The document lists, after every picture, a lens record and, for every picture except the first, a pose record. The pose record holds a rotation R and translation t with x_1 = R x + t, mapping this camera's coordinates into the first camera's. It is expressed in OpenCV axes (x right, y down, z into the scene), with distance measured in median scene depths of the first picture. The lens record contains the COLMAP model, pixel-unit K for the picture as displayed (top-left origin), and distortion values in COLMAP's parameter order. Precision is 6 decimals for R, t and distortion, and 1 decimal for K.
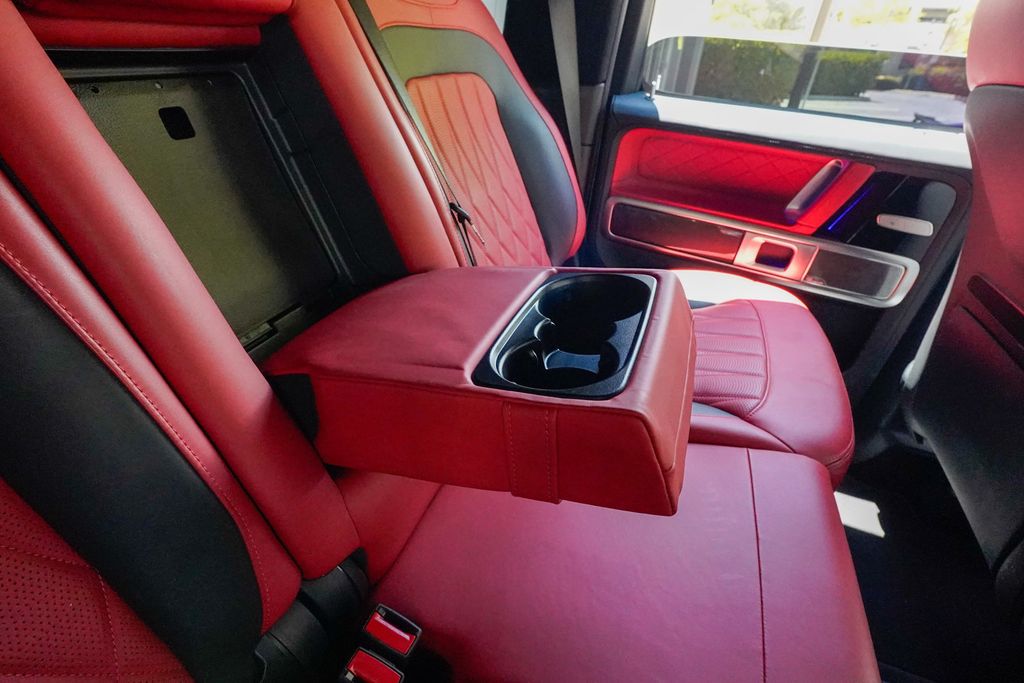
lens RADIAL K [[472.1, 0, 506.3], [0, 472.1, 344.8], [0, 0, 1]] dist [-0.018918, 0.010163]
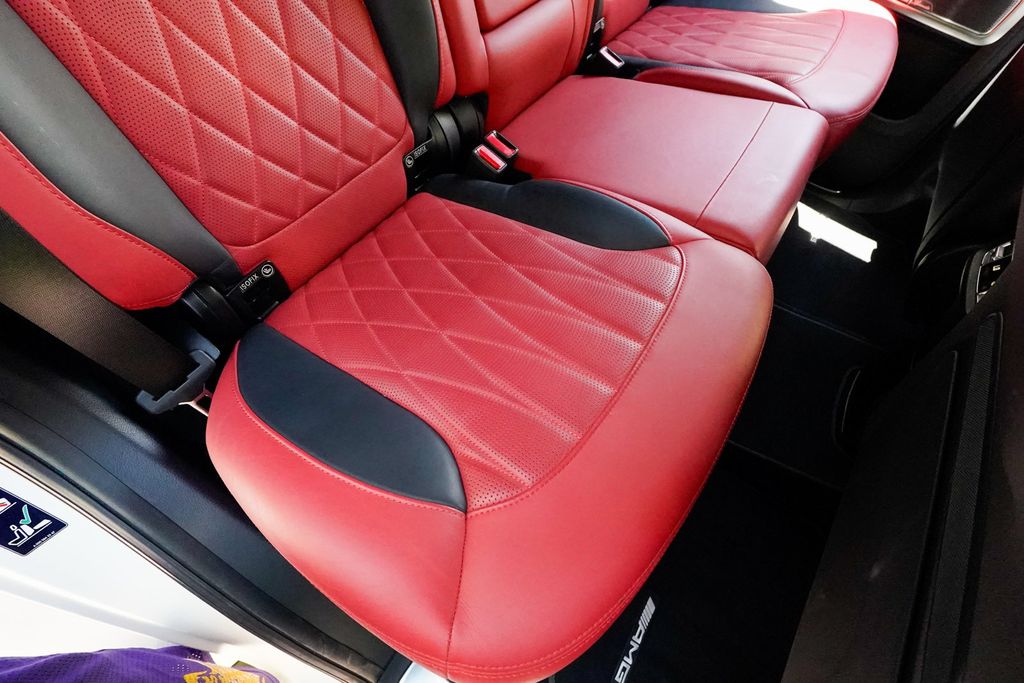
lens RADIAL K [[472.1, 0, 506.3], [0, 472.1, 344.8], [0, 0, 1]] dist [-0.018918, 0.010163]
pose [[0.974384, 0.212987, -0.072197, 0.019568], [-0.164553, 0.894043, 0.416664, 0.244995], [0.153291, -0.394110, 0.906189, -0.331575]]
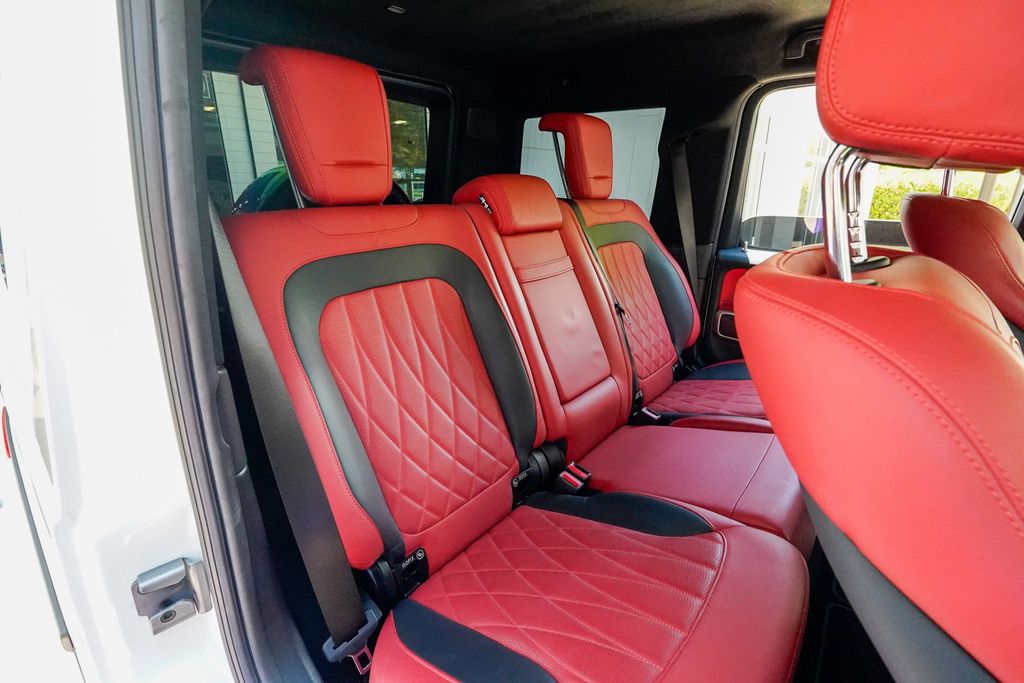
lens RADIAL K [[472.1, 0, 506.3], [0, 472.1, 344.8], [0, 0, 1]] dist [-0.018918, 0.010163]
pose [[0.949130, 0.045592, -0.311565, 0.052511], [-0.127788, 0.960090, -0.248792, 0.285292], [0.287788, 0.275950, 0.917077, -0.618336]]
